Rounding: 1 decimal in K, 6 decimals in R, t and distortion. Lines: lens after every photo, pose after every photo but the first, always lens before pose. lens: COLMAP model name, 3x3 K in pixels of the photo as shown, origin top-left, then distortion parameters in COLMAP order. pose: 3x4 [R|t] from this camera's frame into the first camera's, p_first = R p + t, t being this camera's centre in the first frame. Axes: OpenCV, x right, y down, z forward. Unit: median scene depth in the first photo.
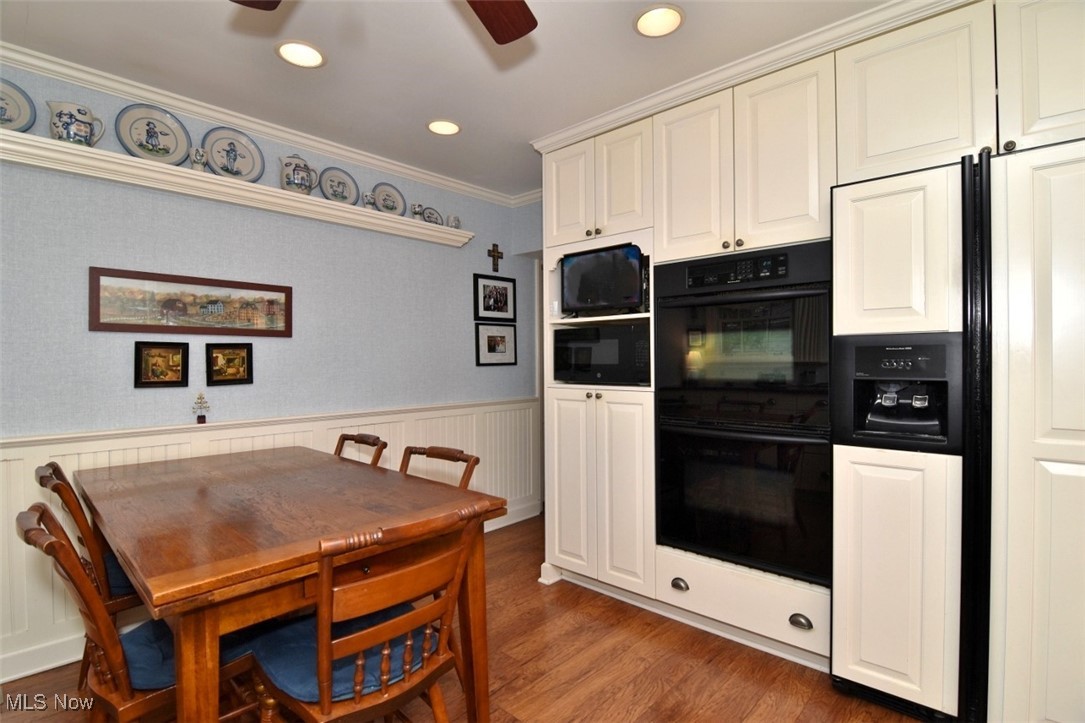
lens RADIAL K [[534.1, 0, 542.0], [0, 534.1, 359.8], [0, 0, 1]] dist [-0.004680, -0.000487]
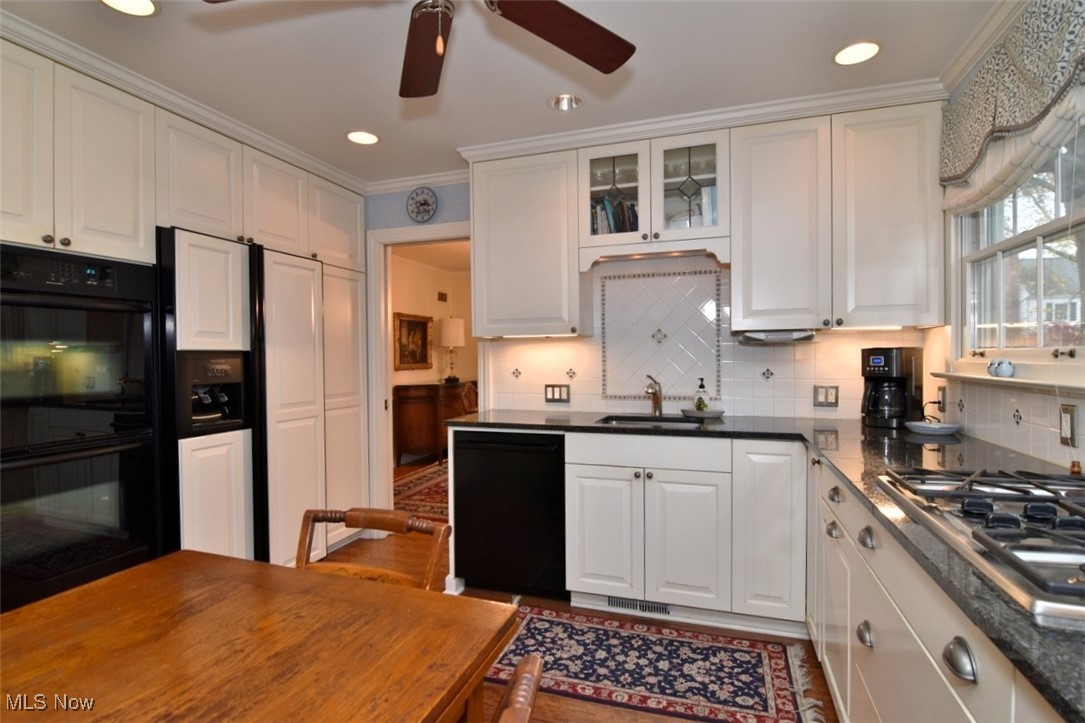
lens RADIAL K [[534.1, 0, 543.5], [0, 534.1, 361.9], [0, 0, 1]] dist [-0.004680, -0.000487]
pose [[-0.406649, -0.002257, 0.913582, -0.919241], [0.004303, 0.999981, 0.004386, -0.020414], [-0.913574, 0.005715, -0.406631, 0.744761]]
